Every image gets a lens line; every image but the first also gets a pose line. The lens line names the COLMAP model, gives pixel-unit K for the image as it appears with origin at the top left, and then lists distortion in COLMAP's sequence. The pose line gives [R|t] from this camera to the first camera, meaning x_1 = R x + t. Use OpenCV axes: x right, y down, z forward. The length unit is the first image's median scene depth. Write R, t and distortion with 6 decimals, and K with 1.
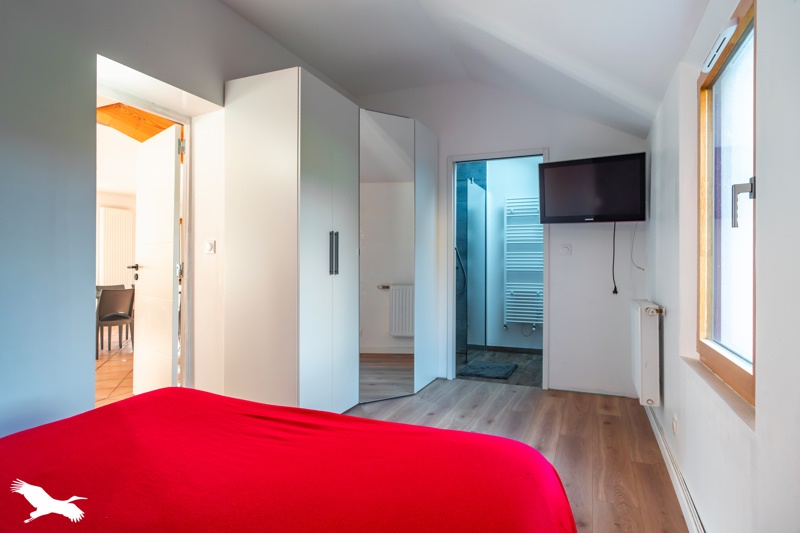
lens RADIAL K [[453.3, 0, 400.0], [0, 453.3, 266.5], [0, 0, 1]] dist [-0.000303, -0.000160]
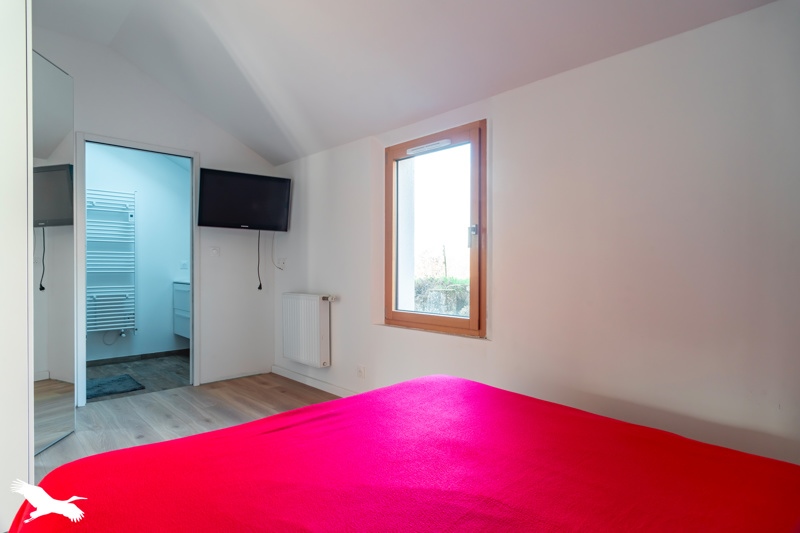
lens RADIAL K [[446.4, 0, 398.5], [0, 446.4, 271.1], [0, 0, 1]] dist [0.000325, 0.000237]
pose [[0.400081, -0.010284, 0.916422, -0.486007], [0.003863, 0.999947, 0.009535, 0.001419], [-0.916472, -0.000275, 0.400100, 0.192778]]
